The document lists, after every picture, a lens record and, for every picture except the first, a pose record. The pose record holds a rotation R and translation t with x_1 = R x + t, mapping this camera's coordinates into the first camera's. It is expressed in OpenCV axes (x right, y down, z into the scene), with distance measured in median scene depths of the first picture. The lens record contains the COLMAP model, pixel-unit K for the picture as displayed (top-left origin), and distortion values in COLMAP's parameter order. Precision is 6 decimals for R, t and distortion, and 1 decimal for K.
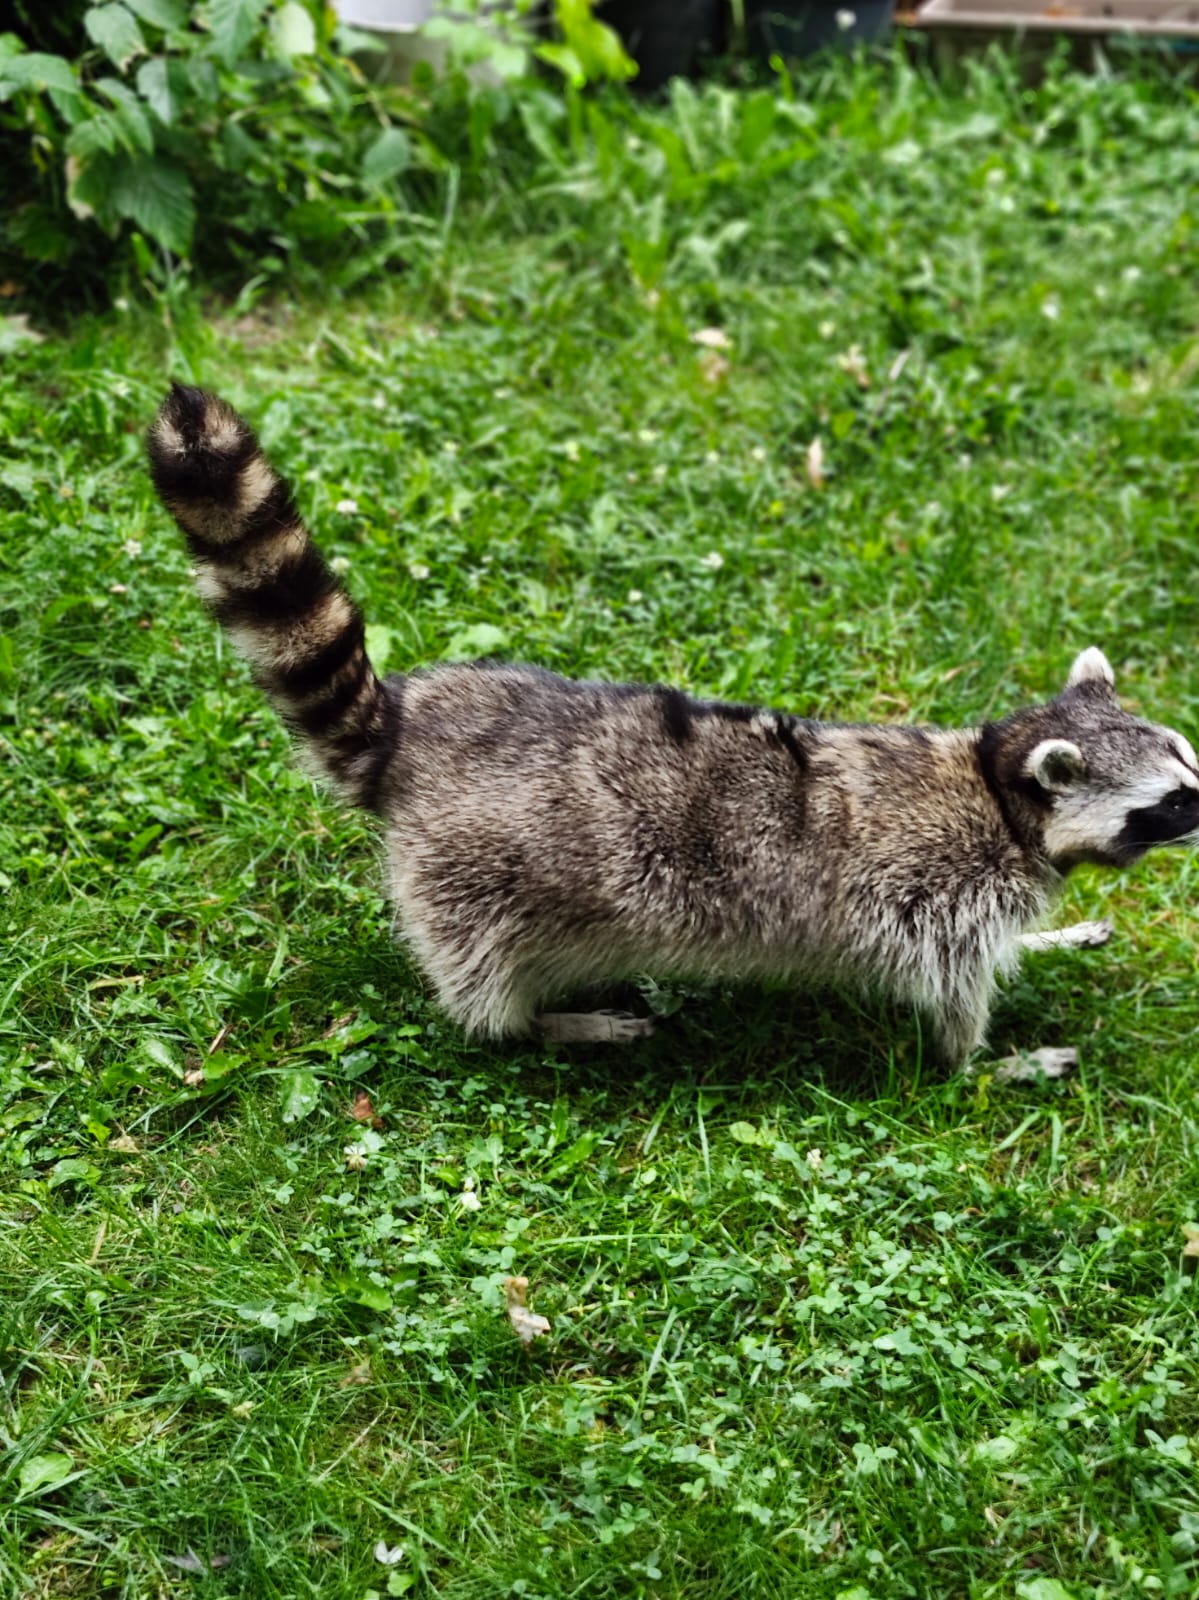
lens RADIAL K [[2172.4, 0, 593.3], [0, 2172.4, 798.0], [0, 0, 1]] dist [0.168658, -0.353274]
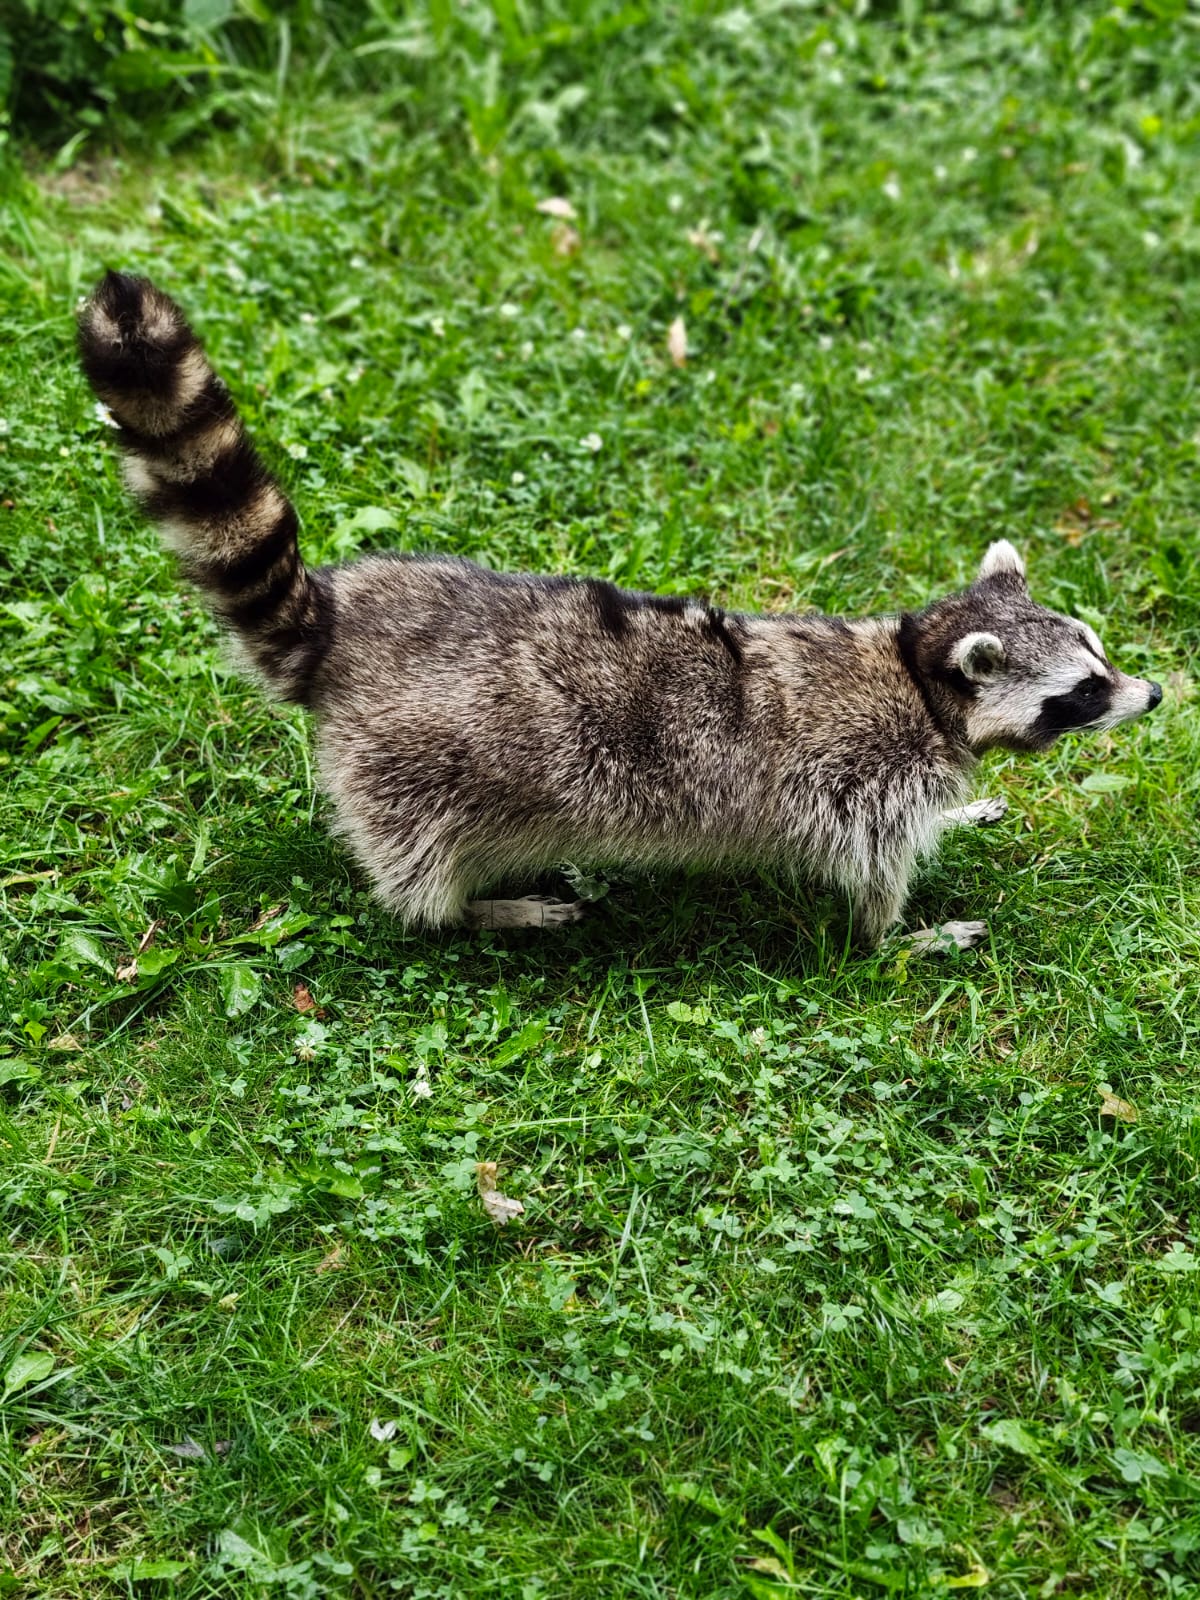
lens RADIAL K [[2172.4, 0, 593.8], [0, 2172.4, 798.0], [0, 0, 1]] dist [0.168658, -0.353274]
pose [[0.990069, -0.018057, 0.139419, -0.114655], [0.007810, 0.997250, 0.073694, -0.025171], [-0.140367, -0.071873, 0.987487, -0.011229]]
